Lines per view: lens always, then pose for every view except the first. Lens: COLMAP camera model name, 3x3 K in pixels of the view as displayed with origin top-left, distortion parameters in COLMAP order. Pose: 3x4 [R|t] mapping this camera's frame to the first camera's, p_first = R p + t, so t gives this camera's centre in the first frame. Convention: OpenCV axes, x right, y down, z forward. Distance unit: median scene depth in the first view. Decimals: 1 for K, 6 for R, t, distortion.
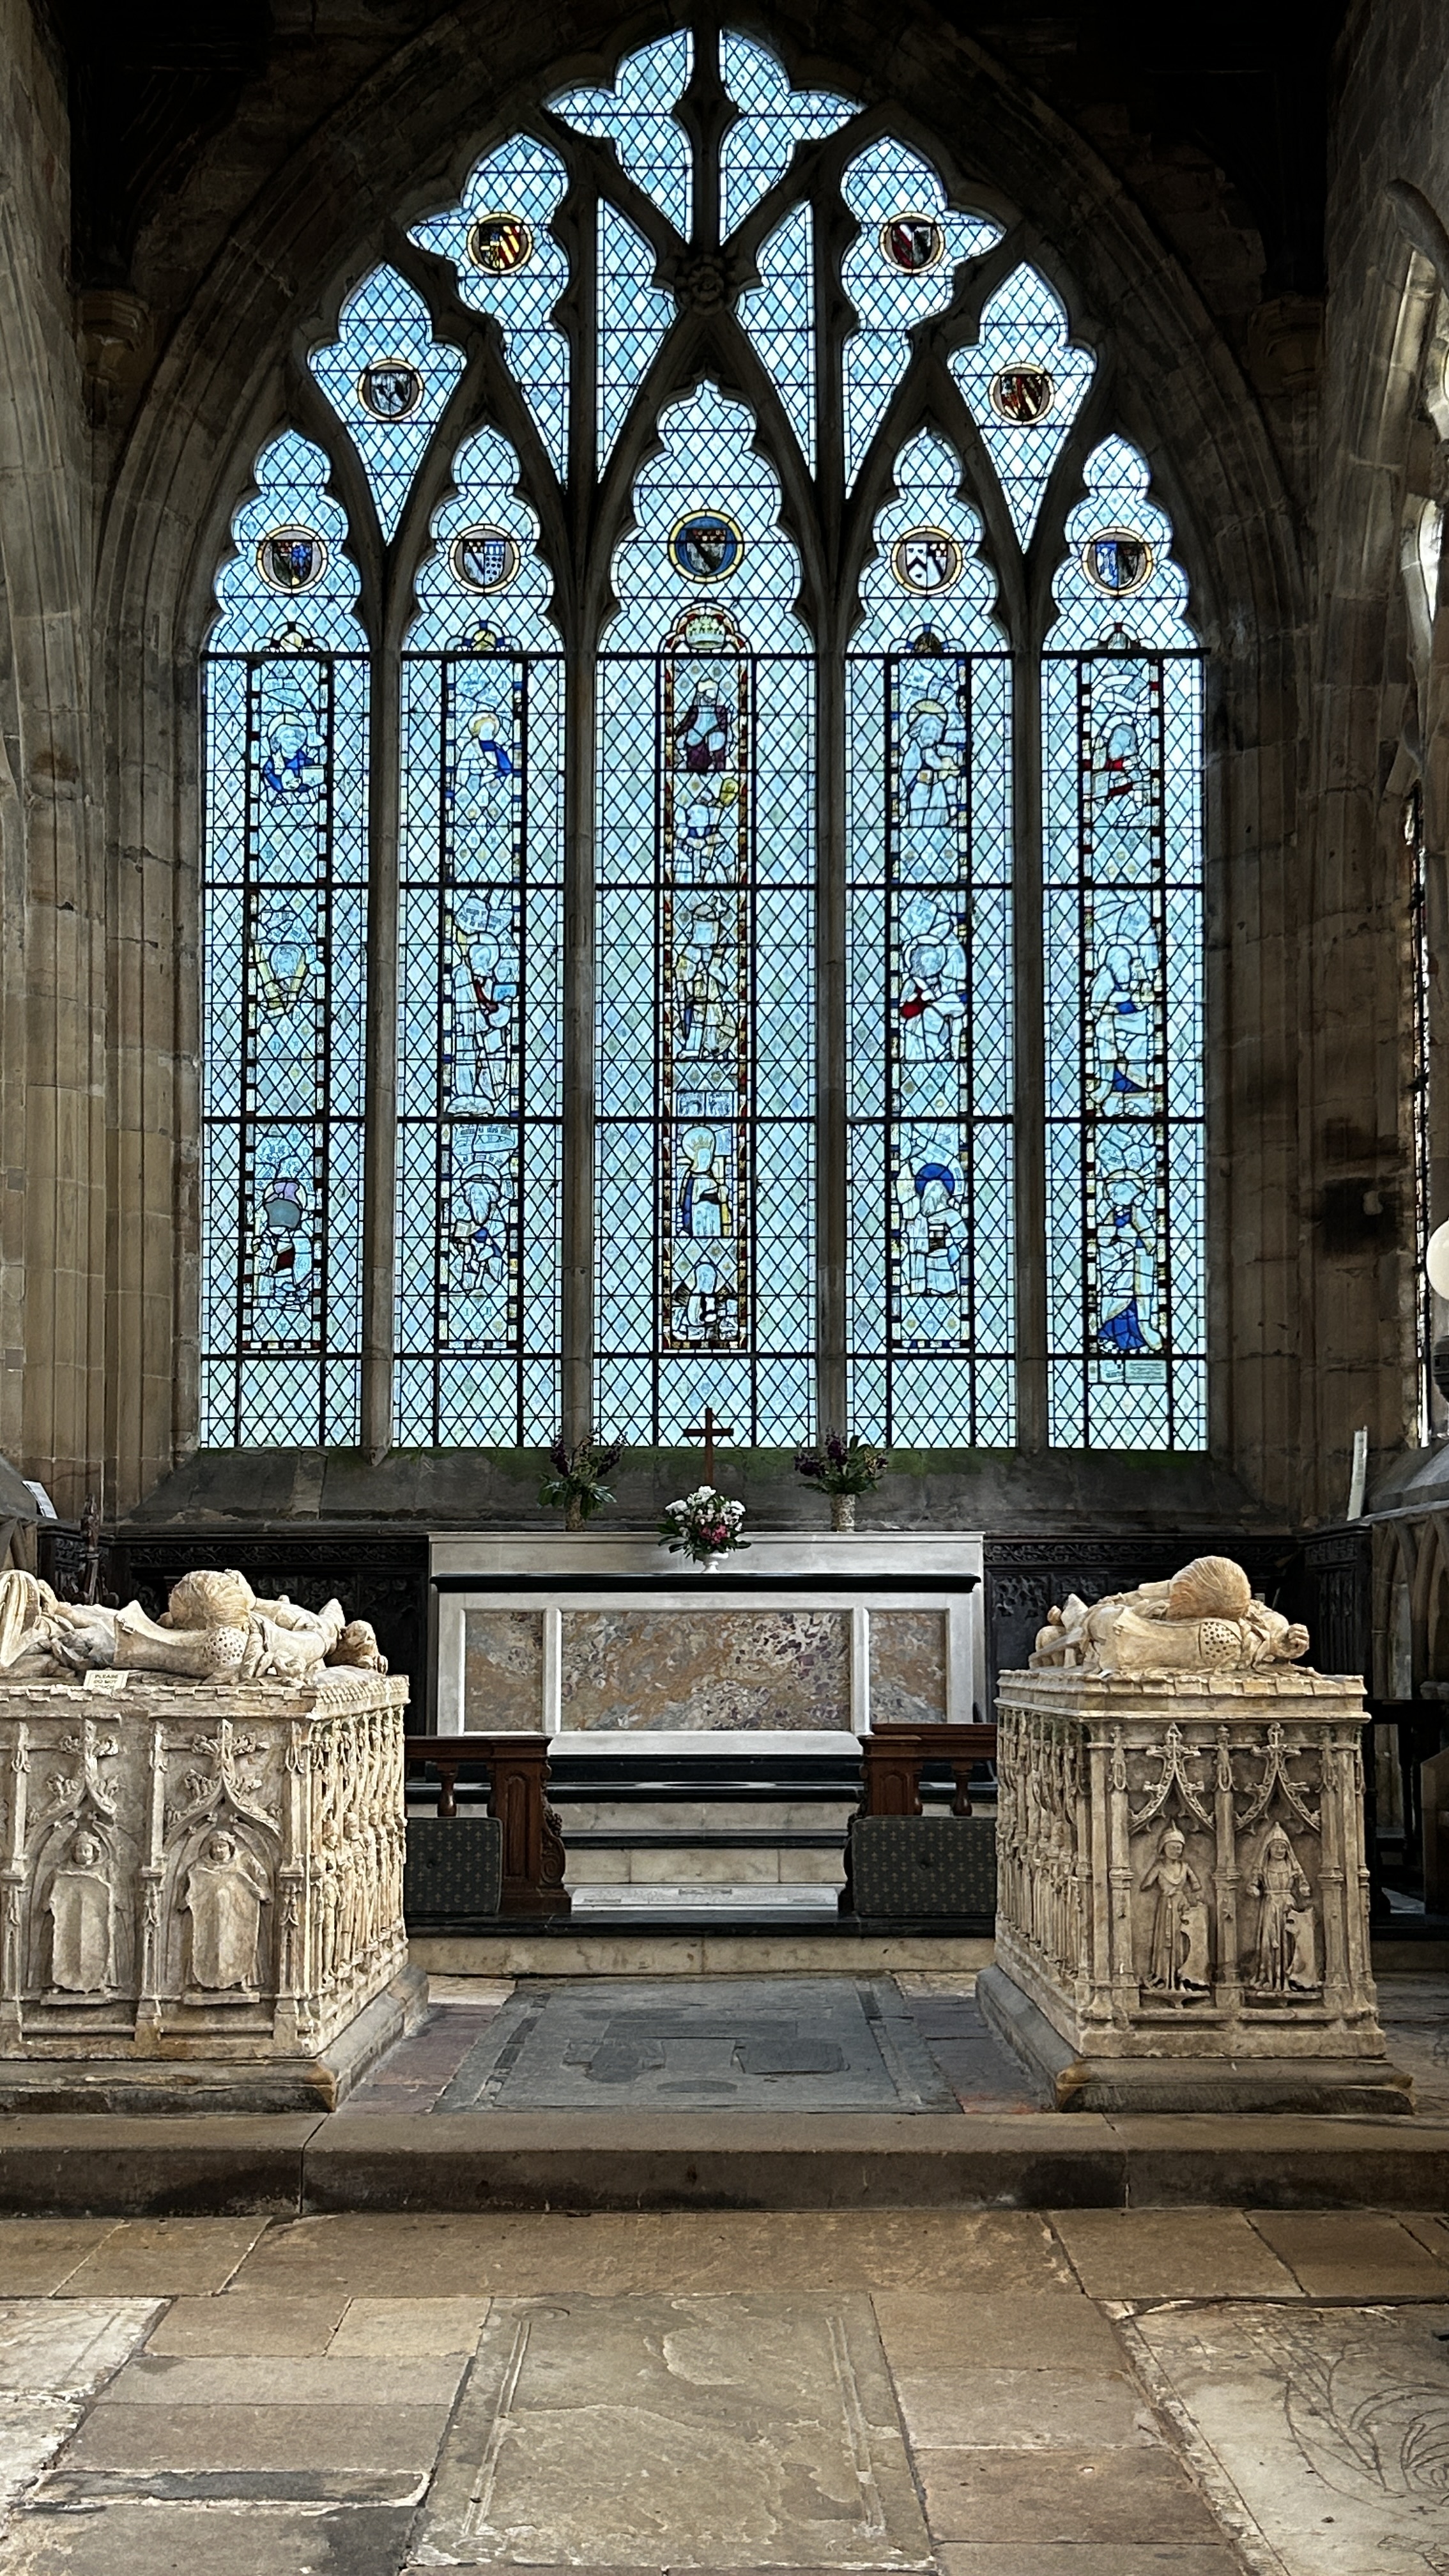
lens RADIAL K [[2865.8, 0, 720.4], [0, 2865.8, 1271.8], [0, 0, 1]] dist [0.179178, 0.000000]
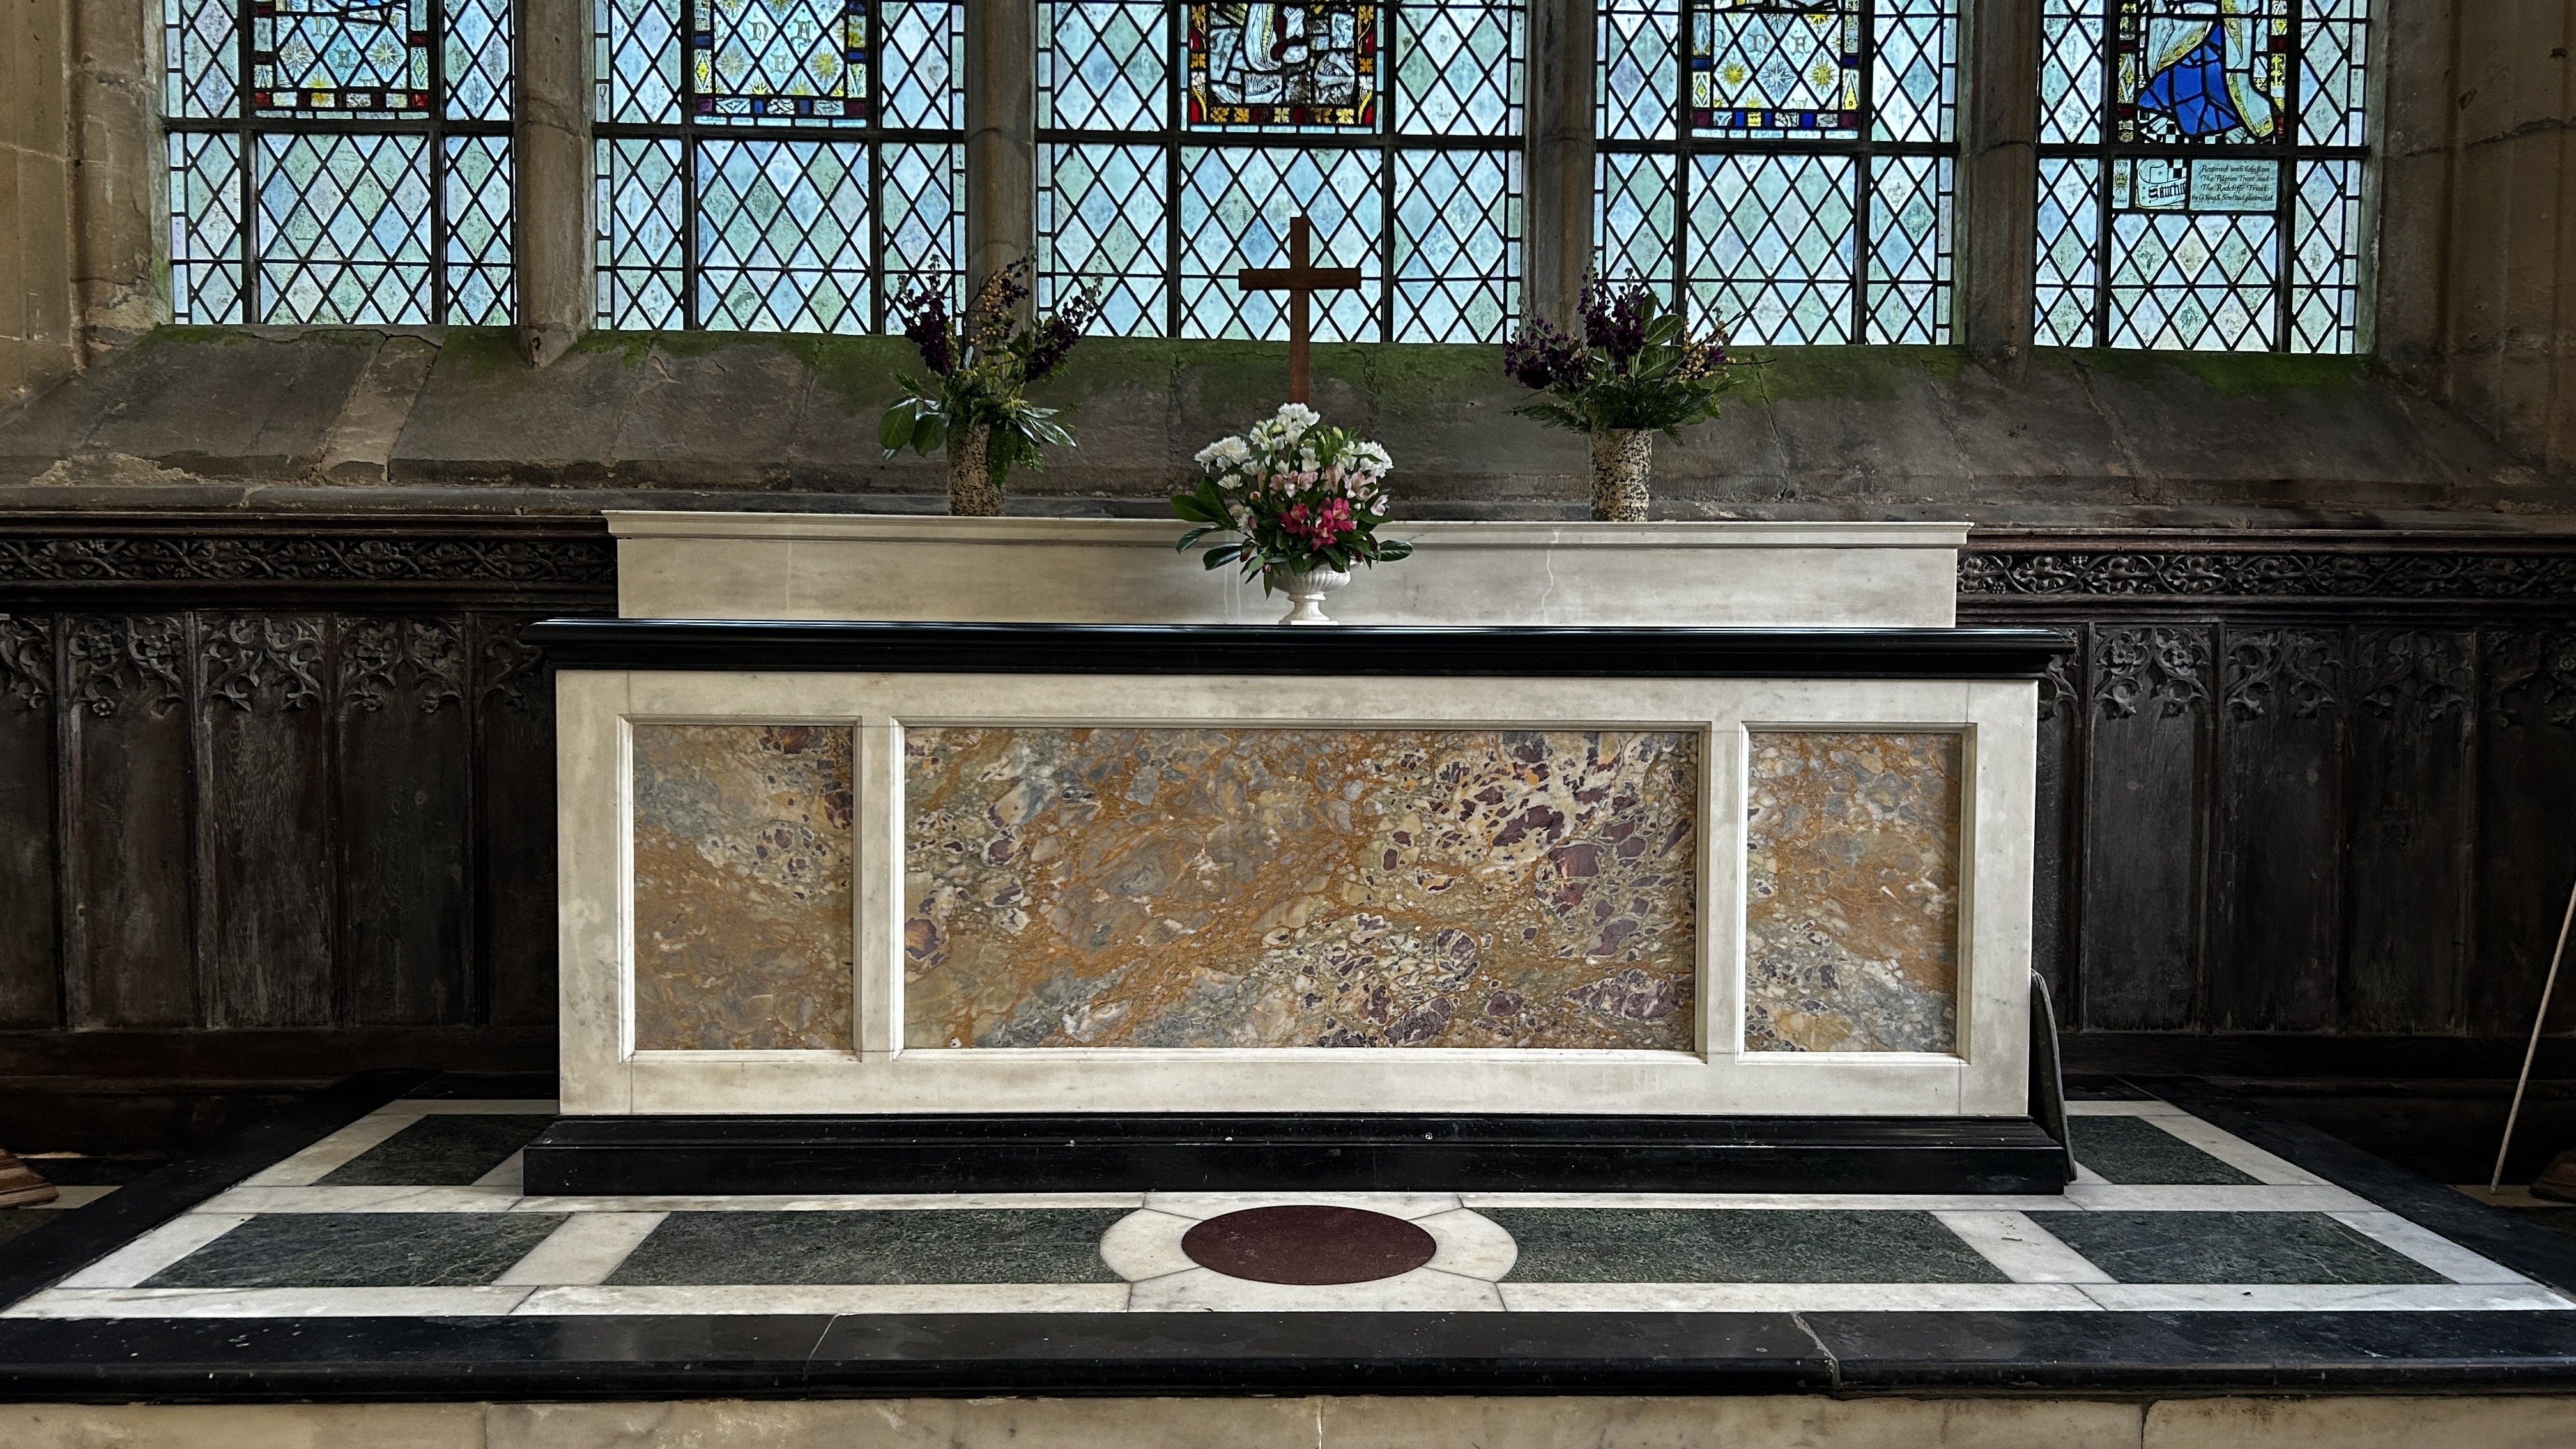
lens RADIAL K [[1989.4, 0, 1299.1], [0, 1989.4, 712.0], [0, 0, 1]] dist [0.025264, -0.006352]
pose [[0.999488, 0.005873, 0.031441, -0.012213], [-0.011013, 0.986081, 0.165902, 0.066472], [-0.030029, -0.166164, 0.985641, 0.672489]]
